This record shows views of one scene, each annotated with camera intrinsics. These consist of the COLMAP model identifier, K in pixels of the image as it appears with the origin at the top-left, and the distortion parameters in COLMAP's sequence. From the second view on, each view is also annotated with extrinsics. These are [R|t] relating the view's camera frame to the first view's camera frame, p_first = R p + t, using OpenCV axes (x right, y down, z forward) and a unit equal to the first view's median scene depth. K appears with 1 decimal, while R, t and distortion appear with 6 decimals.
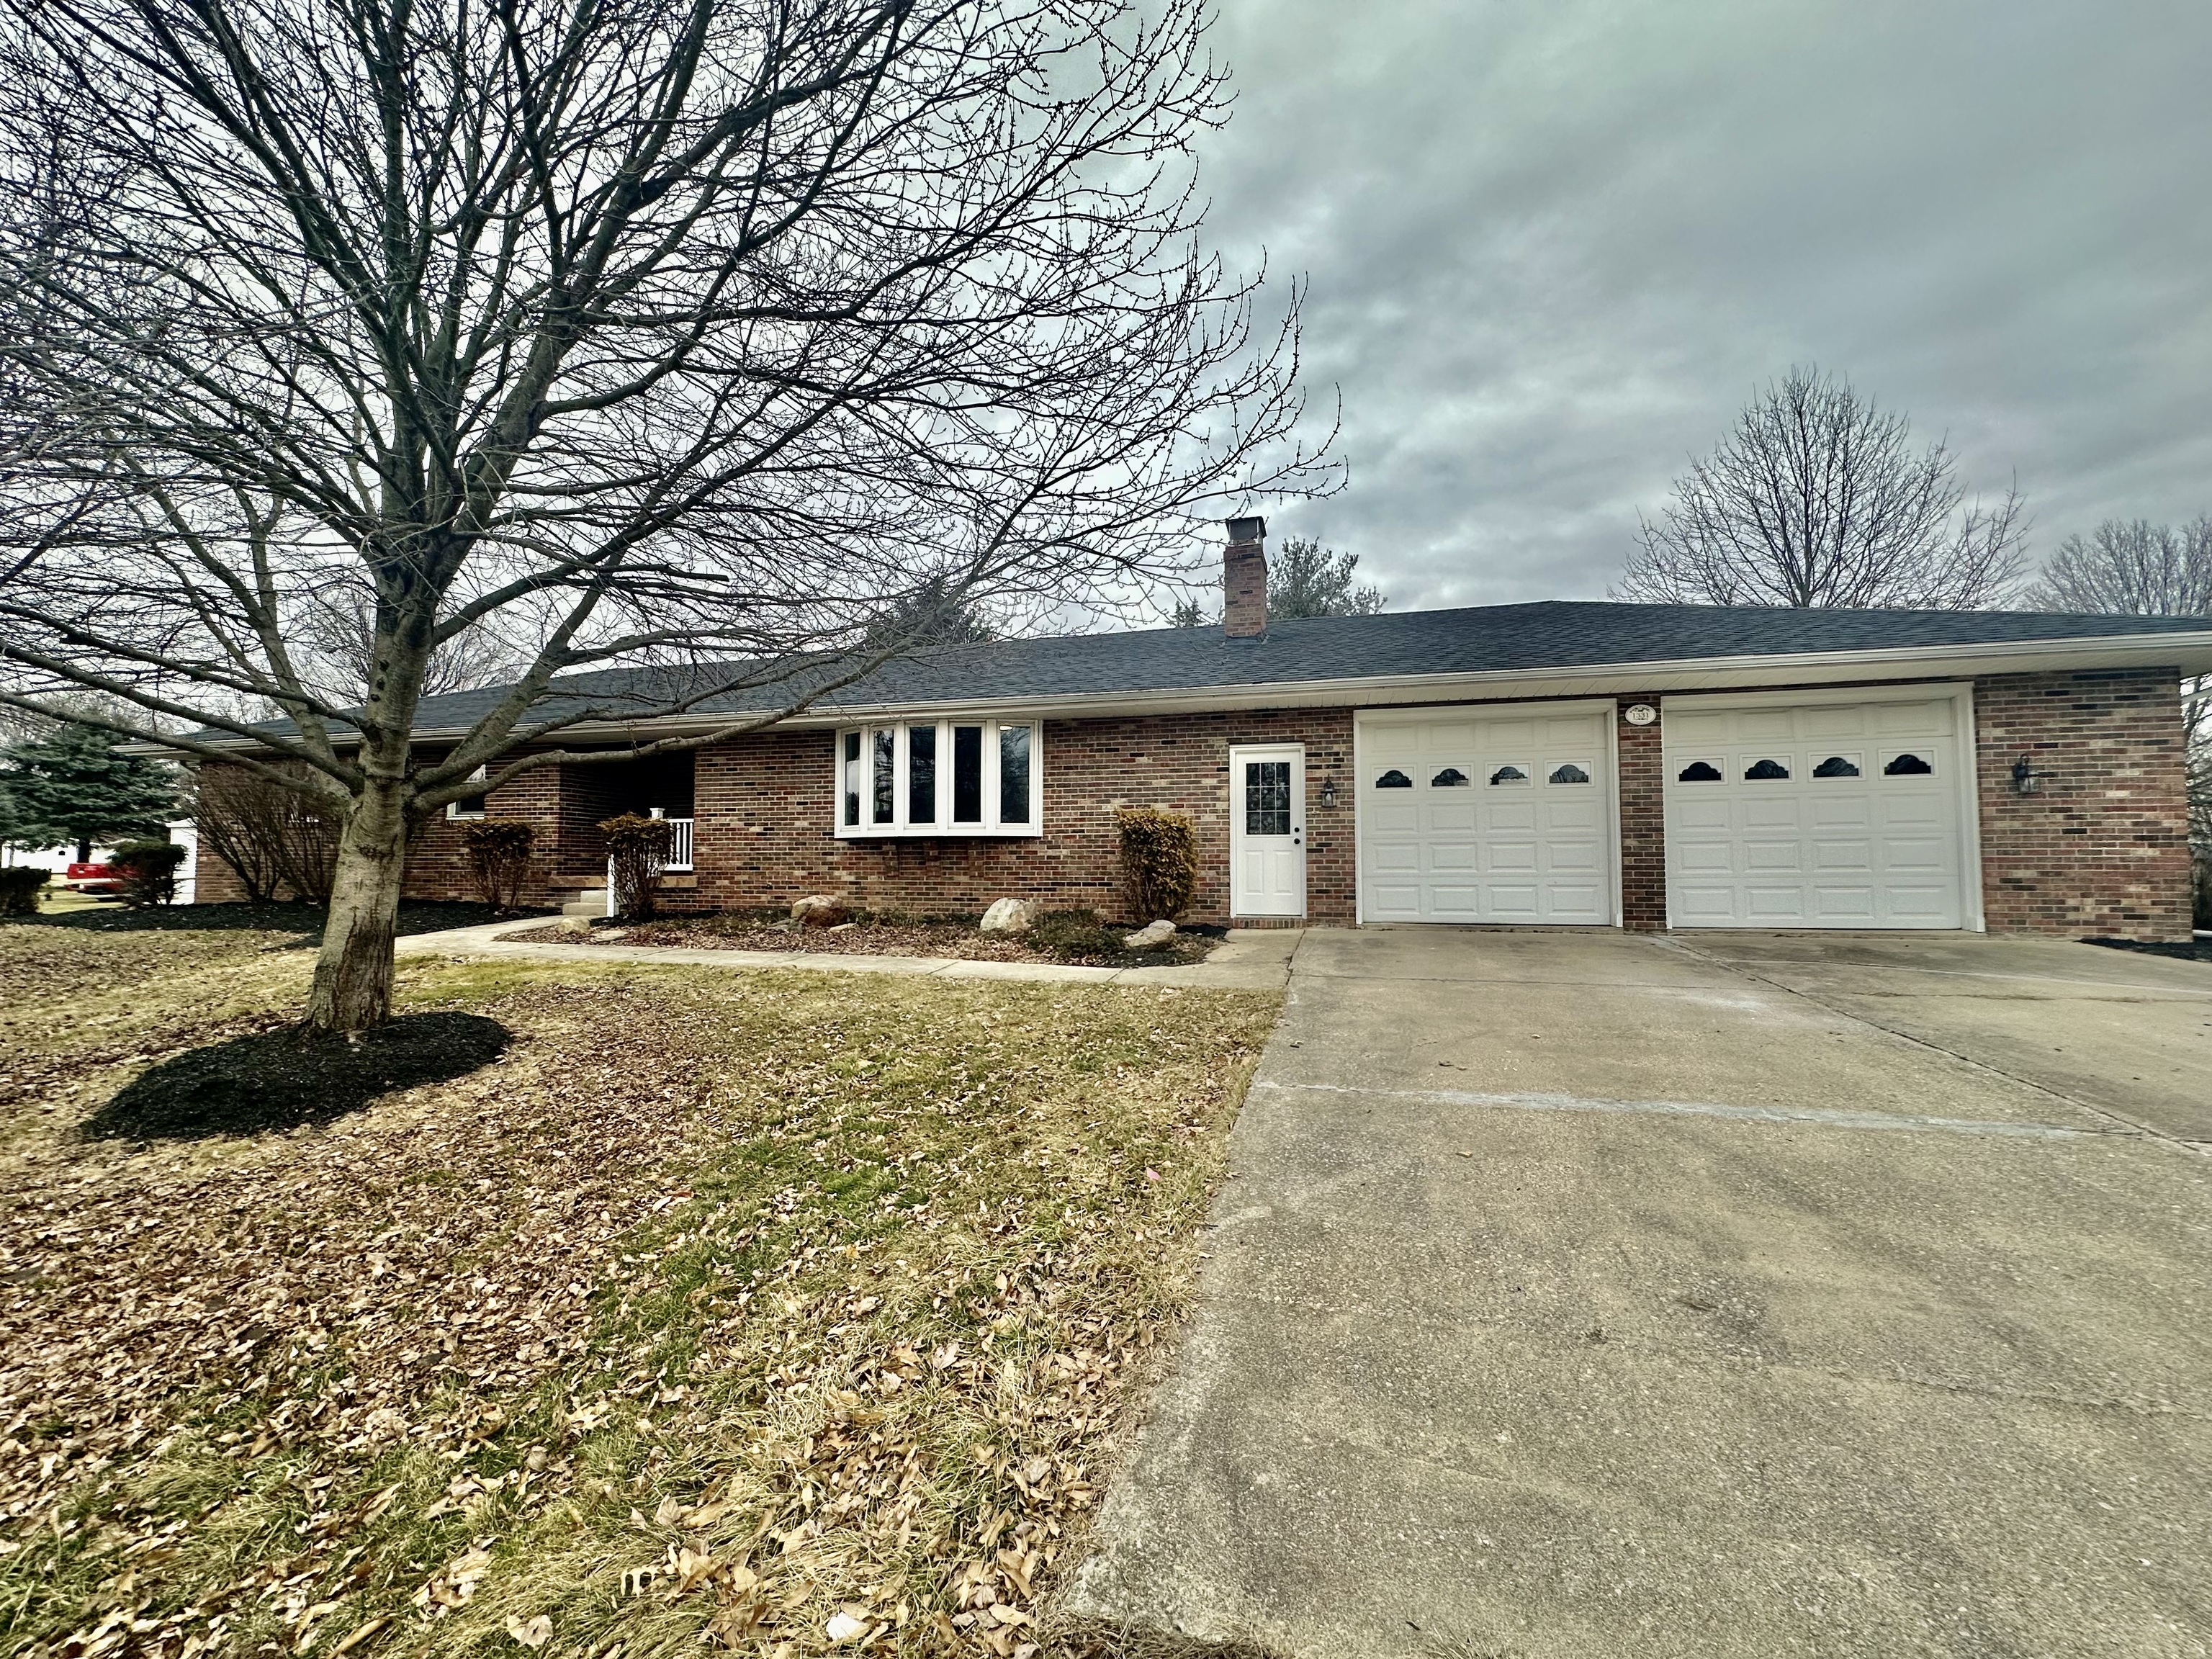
lens RADIAL K [[879.9, 0, 1104.4], [0, 879.9, 827.1], [0, 0, 1]] dist [-0.002122, 0.000273]
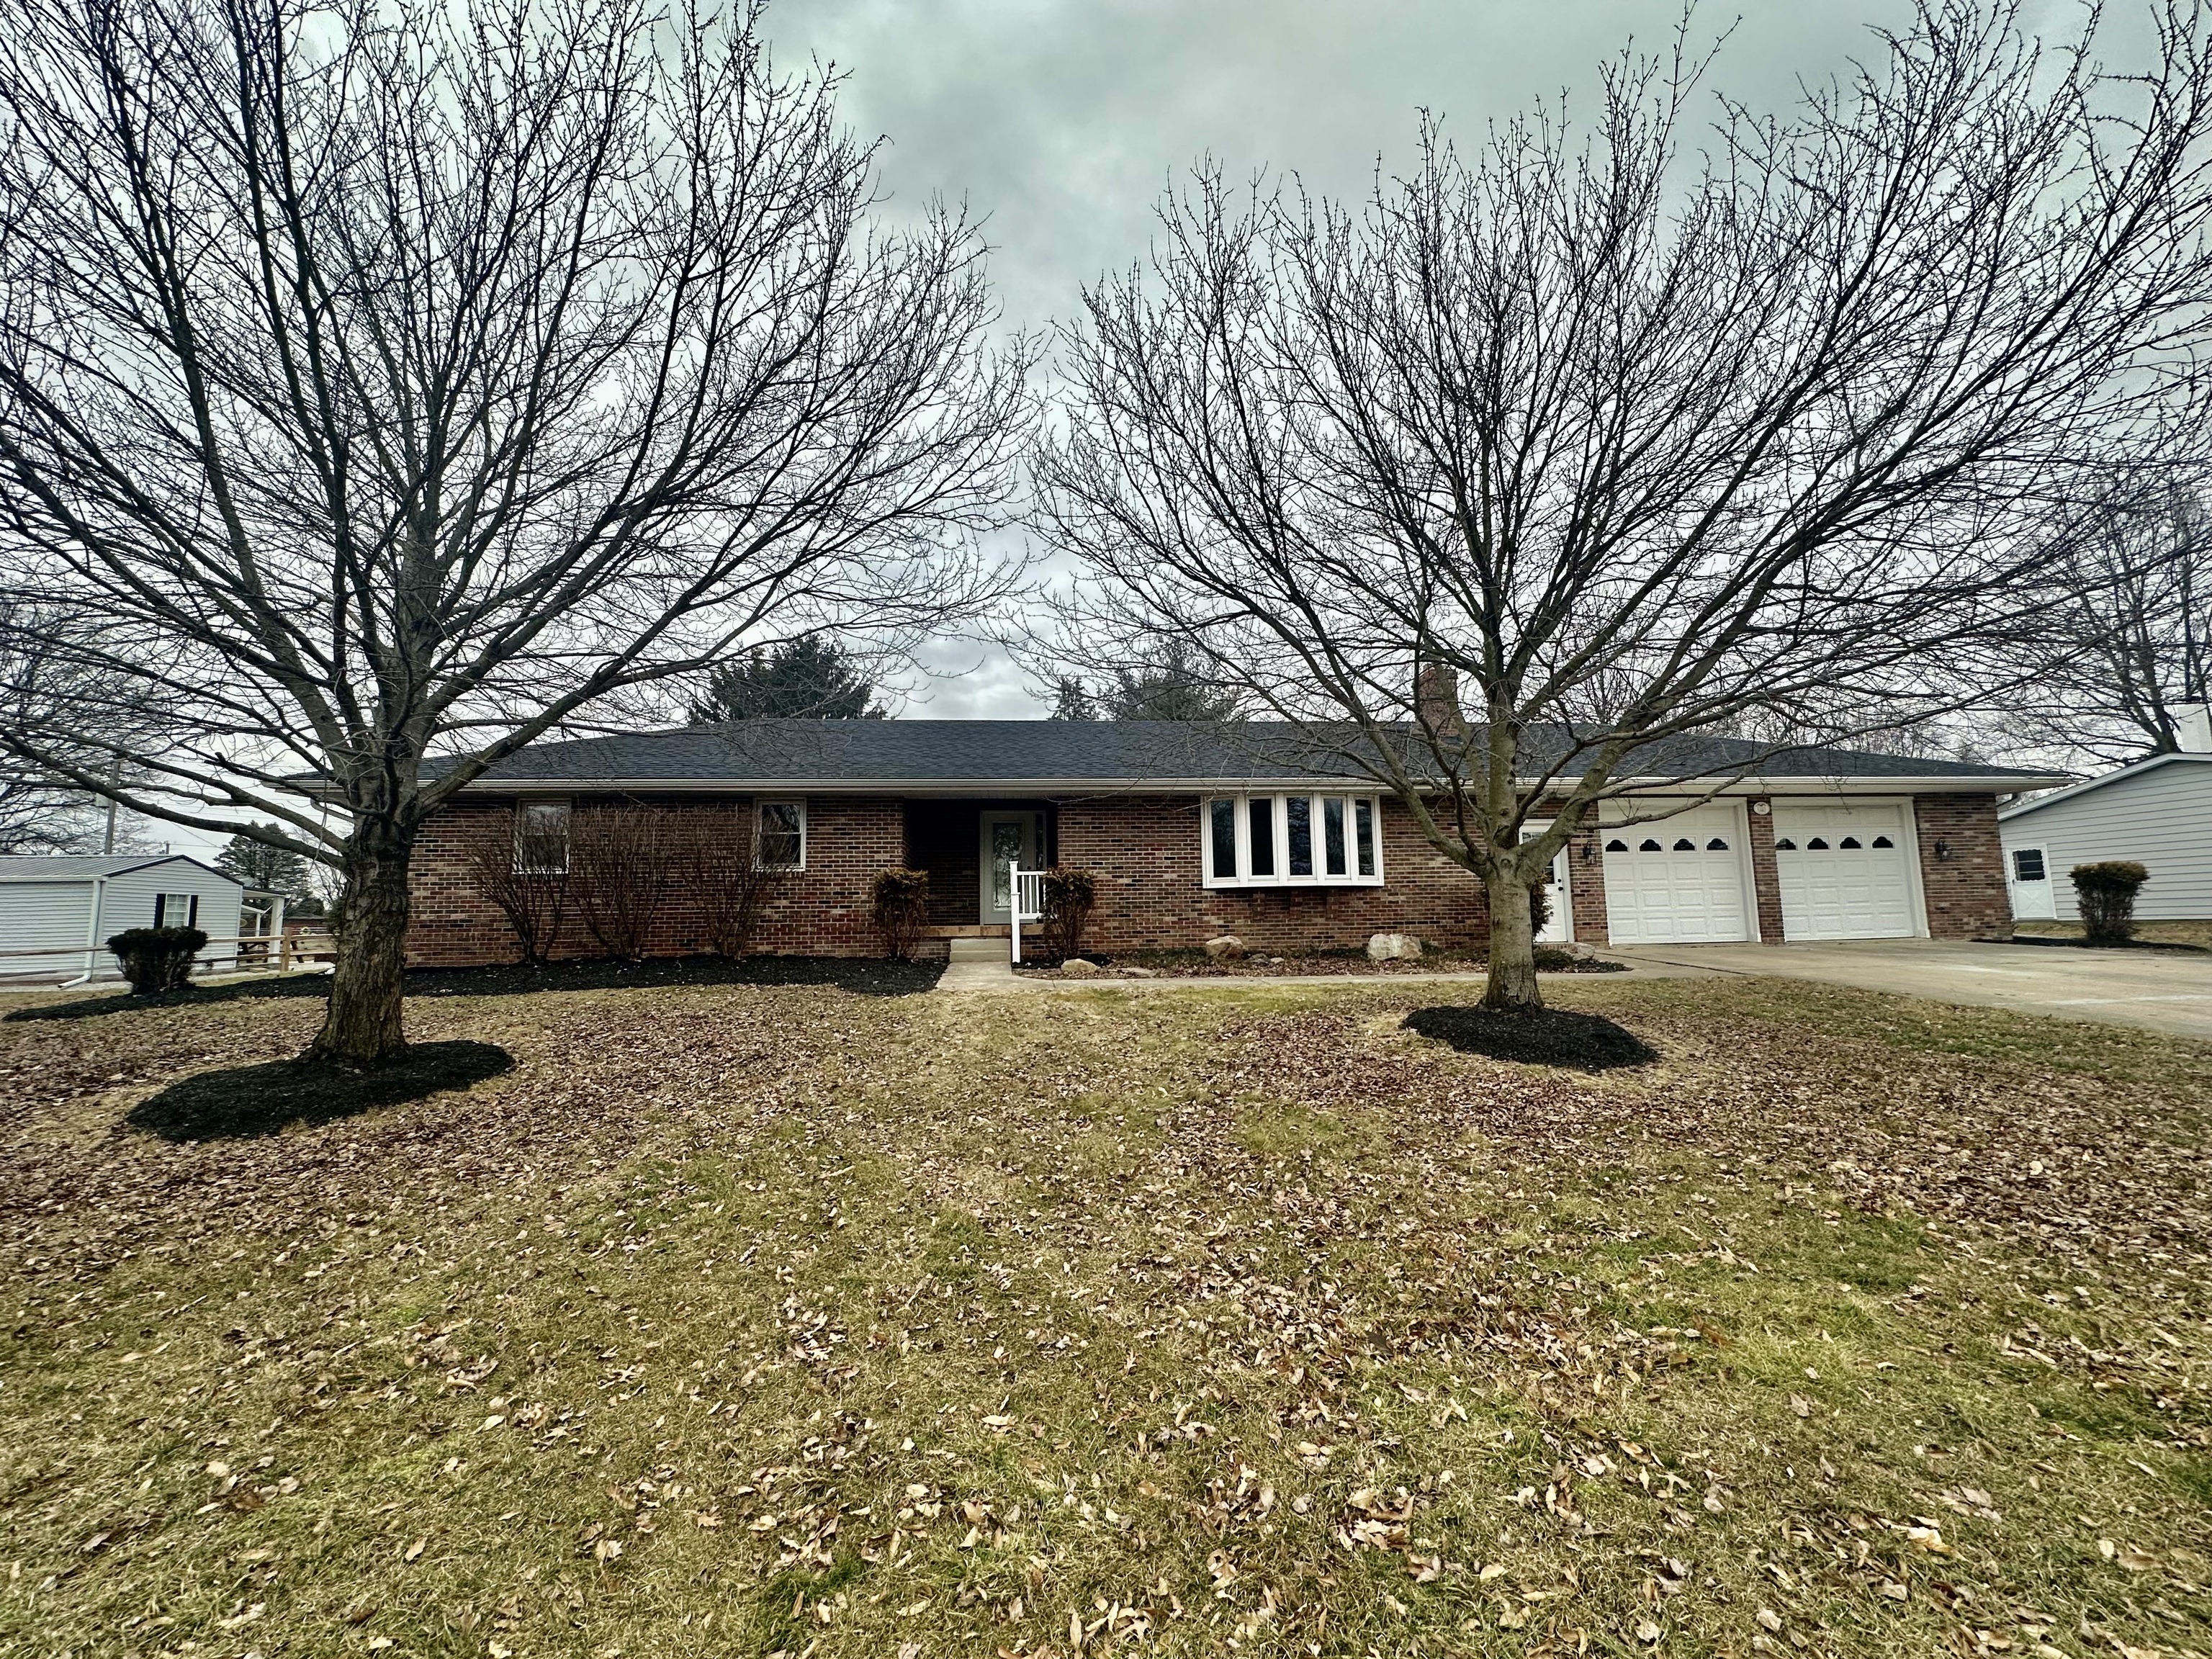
lens RADIAL K [[878.0, 0, 1104.0], [0, 878.0, 830.3], [0, 0, 1]] dist [0.000038, -0.000261]
pose [[0.936800, 0.022911, 0.349114, -0.980071], [0.002561, 0.997378, -0.072325, 0.022930], [-0.349855, 0.068648, 0.934285, -0.065888]]
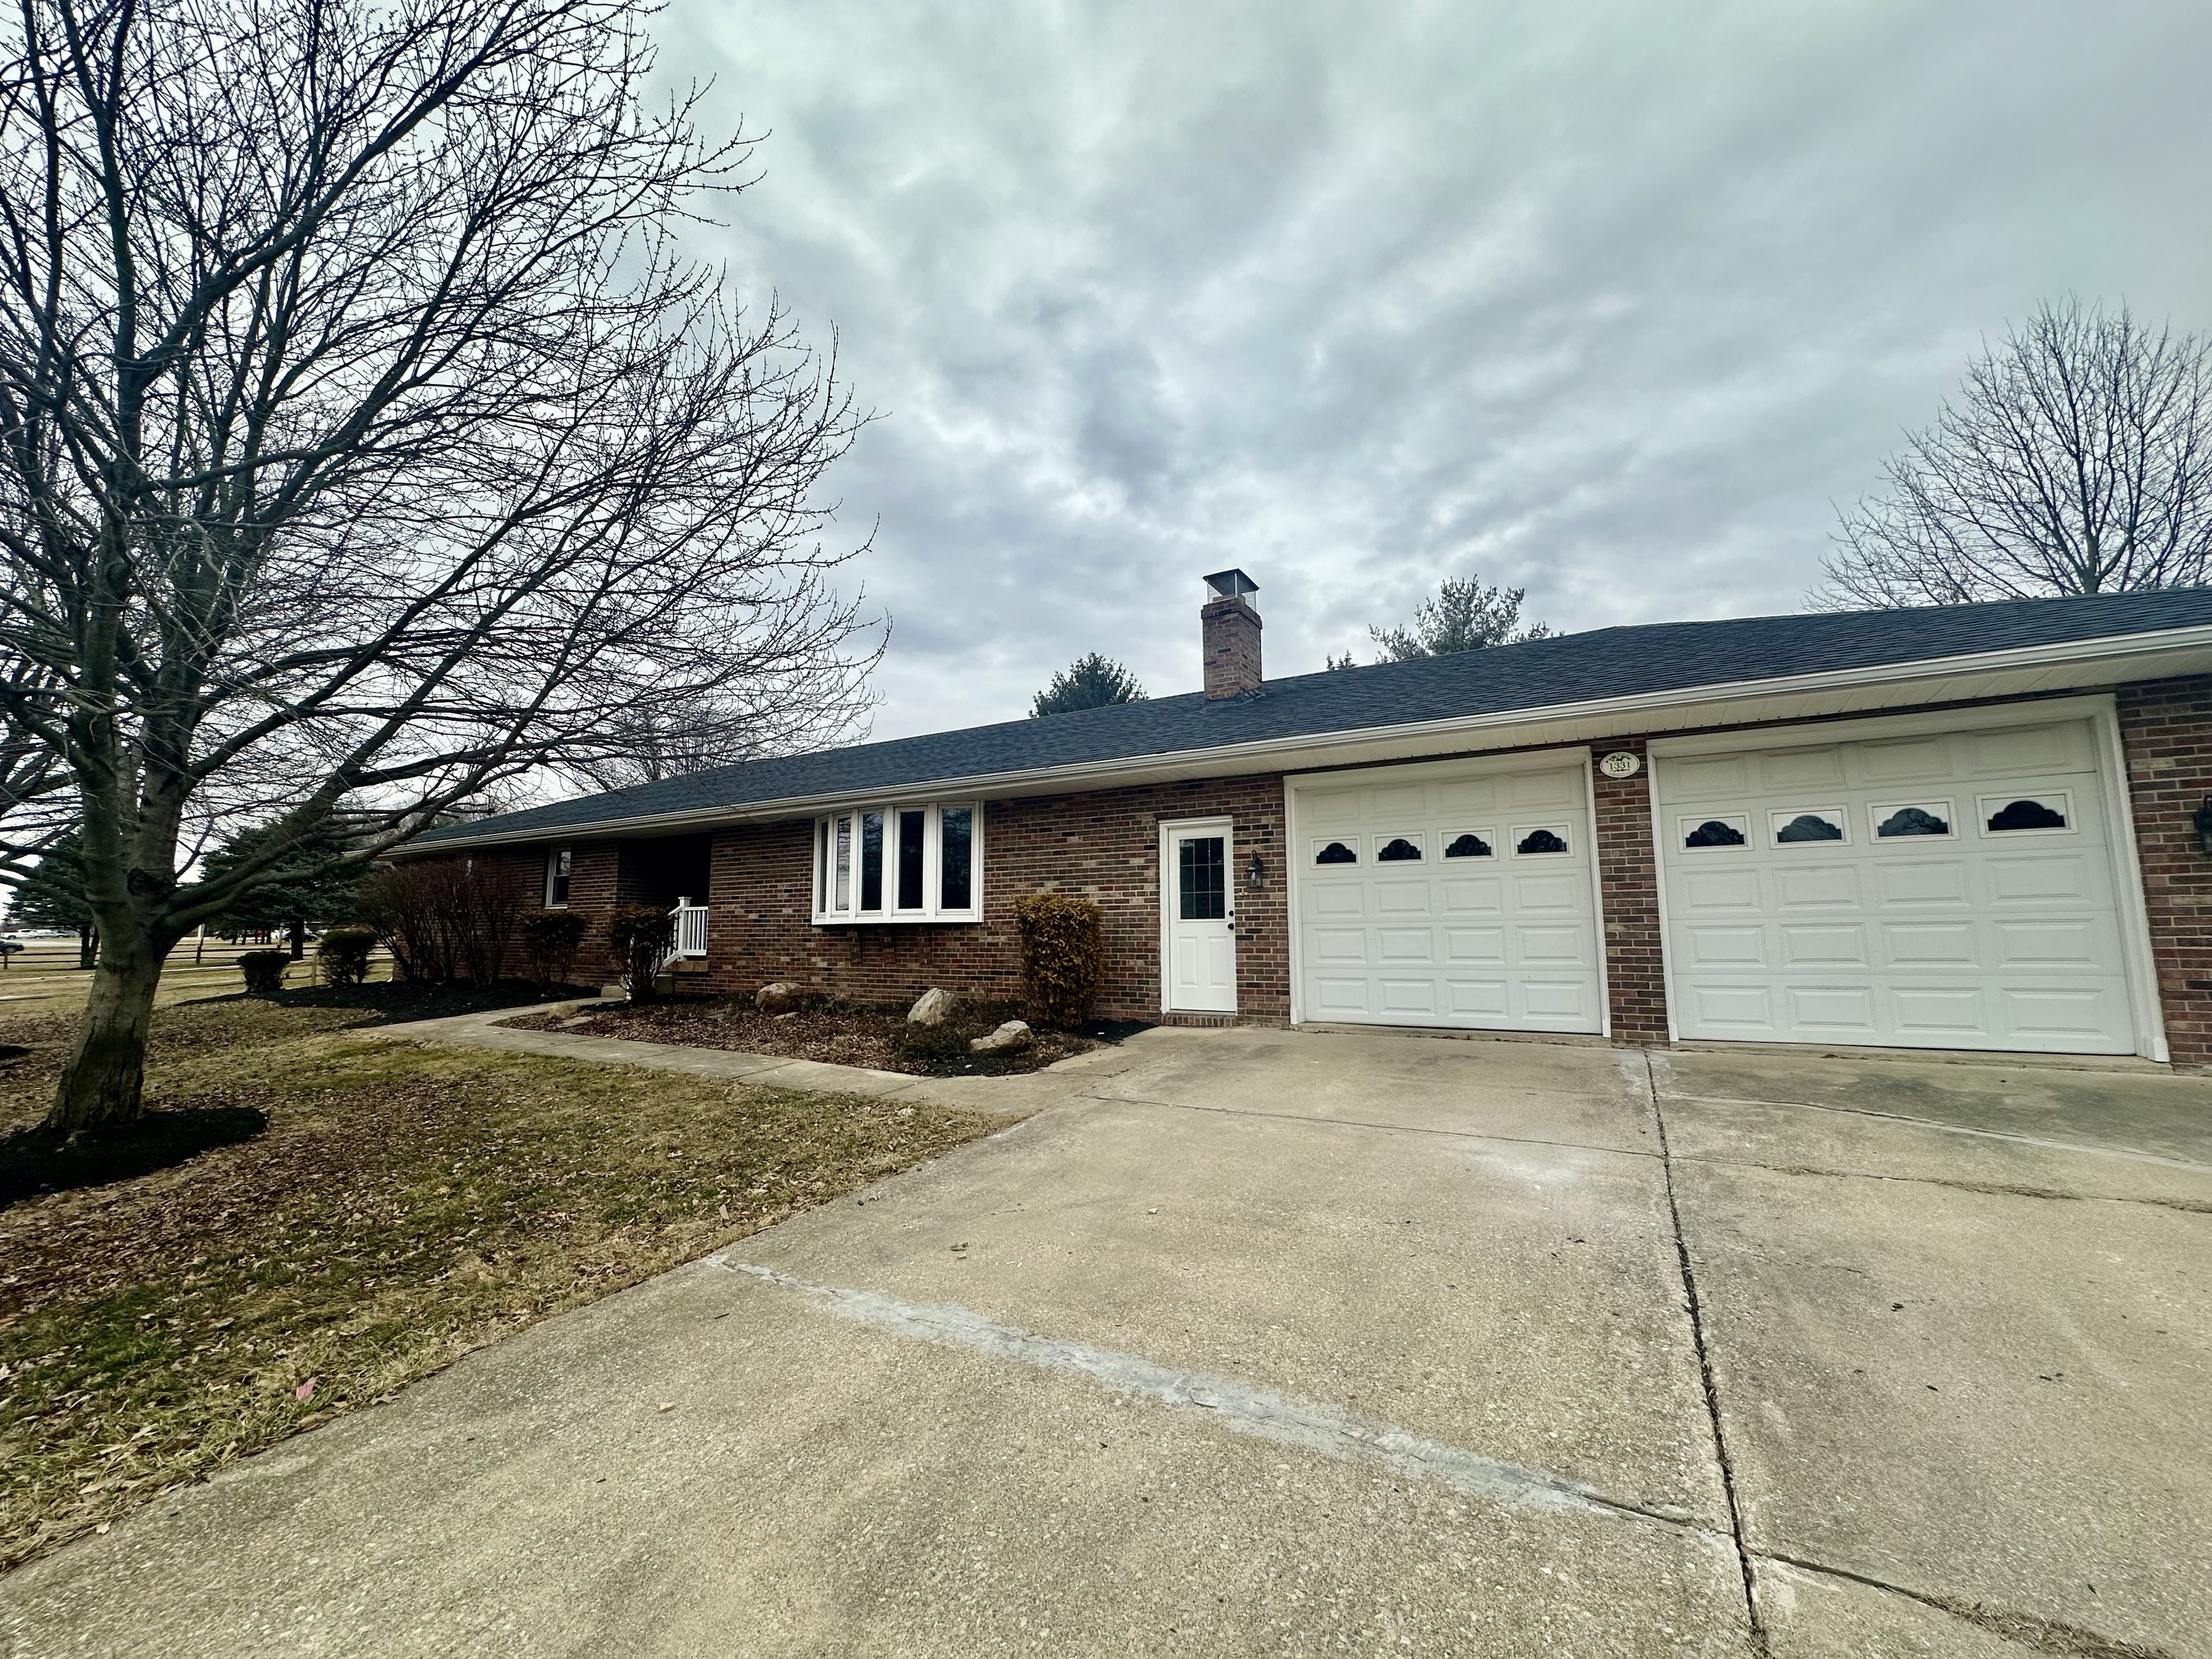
lens RADIAL K [[878.0, 0, 1104.0], [0, 878.0, 830.3], [0, 0, 1]] dist [0.000038, -0.000261]
pose [[0.965678, -0.037314, -0.257047, 0.332975], [0.019532, 0.997257, -0.071389, -0.020297], [0.259006, 0.063919, 0.963759, 0.114692]]
